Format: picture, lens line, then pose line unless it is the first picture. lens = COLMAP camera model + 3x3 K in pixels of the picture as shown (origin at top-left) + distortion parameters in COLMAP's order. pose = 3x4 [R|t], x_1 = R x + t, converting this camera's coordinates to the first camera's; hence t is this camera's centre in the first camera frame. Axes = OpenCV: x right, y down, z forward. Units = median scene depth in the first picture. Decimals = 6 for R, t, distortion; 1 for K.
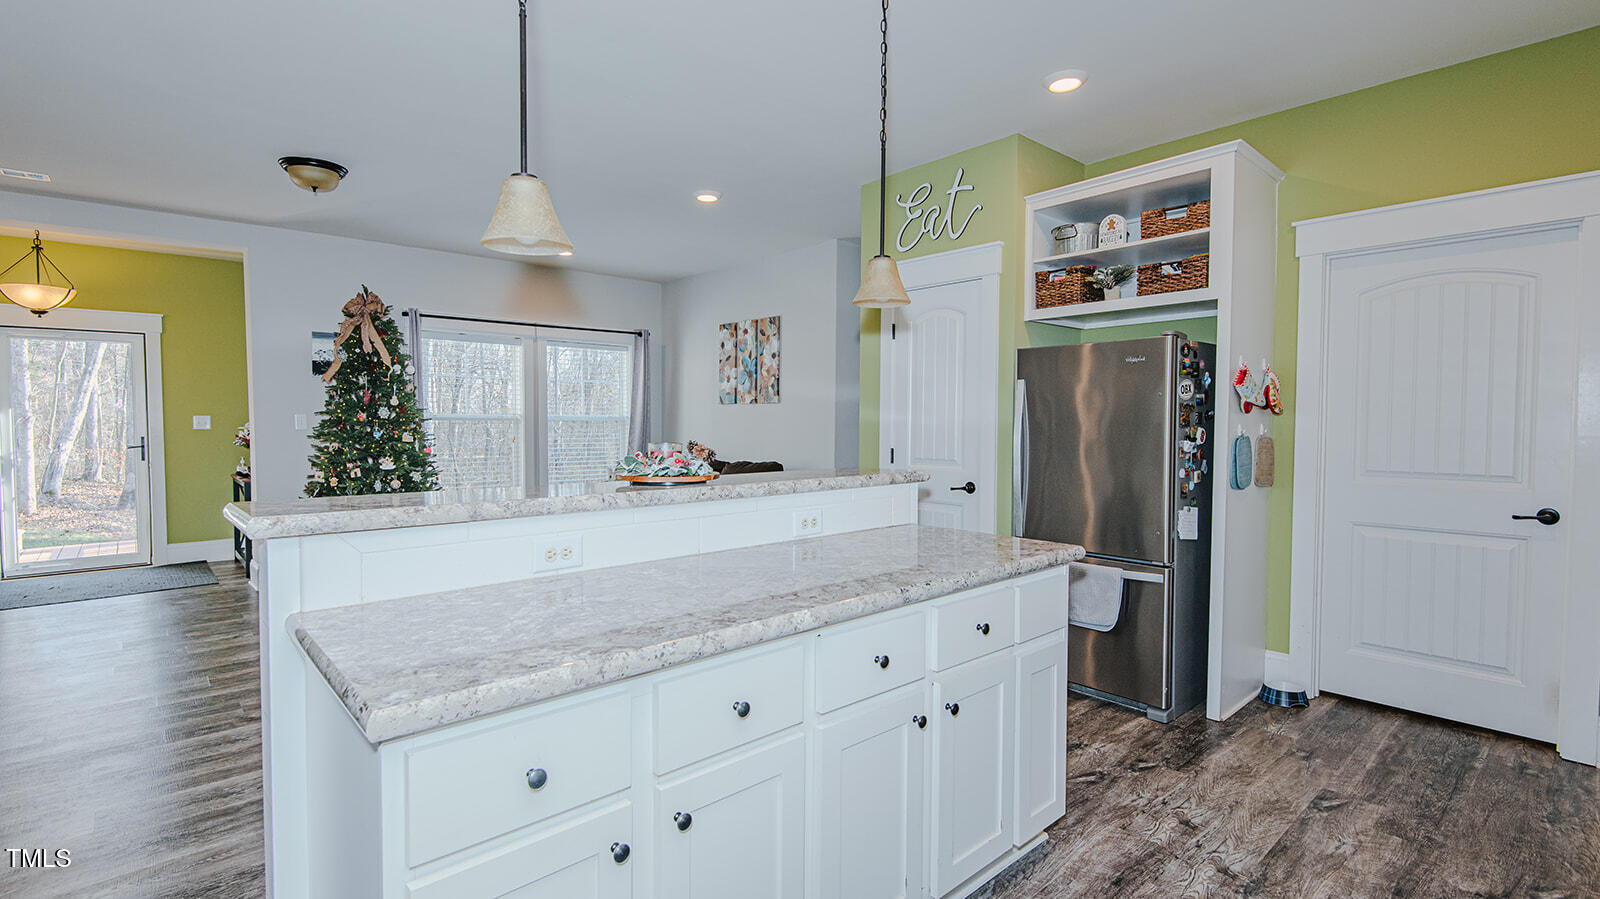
lens RADIAL K [[742.4, 0, 801.3], [0, 742.4, 439.8], [0, 0, 1]] dist [0.031043, -0.009857]
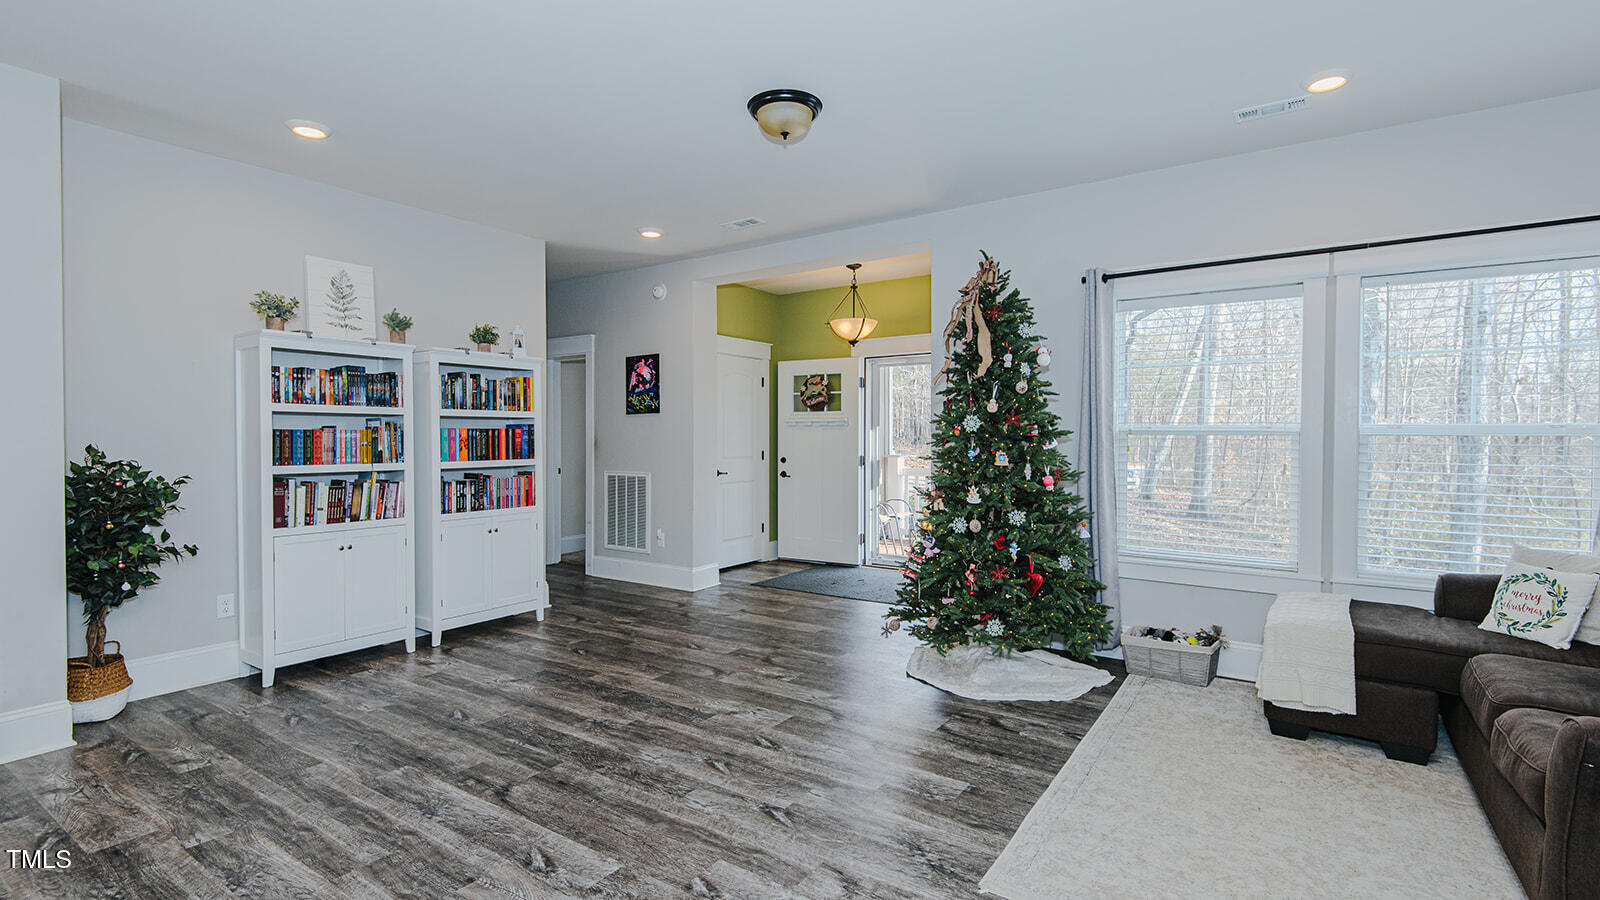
lens RADIAL K [[742.4, 0, 795.2], [0, 742.4, 455.2], [0, 0, 1]] dist [0.031043, -0.009857]
pose [[0.242322, 0.026105, -0.969845, 0.125733], [-0.027023, 0.999432, 0.020149, -0.023357], [0.969820, 0.021326, 0.242889, 0.976233]]
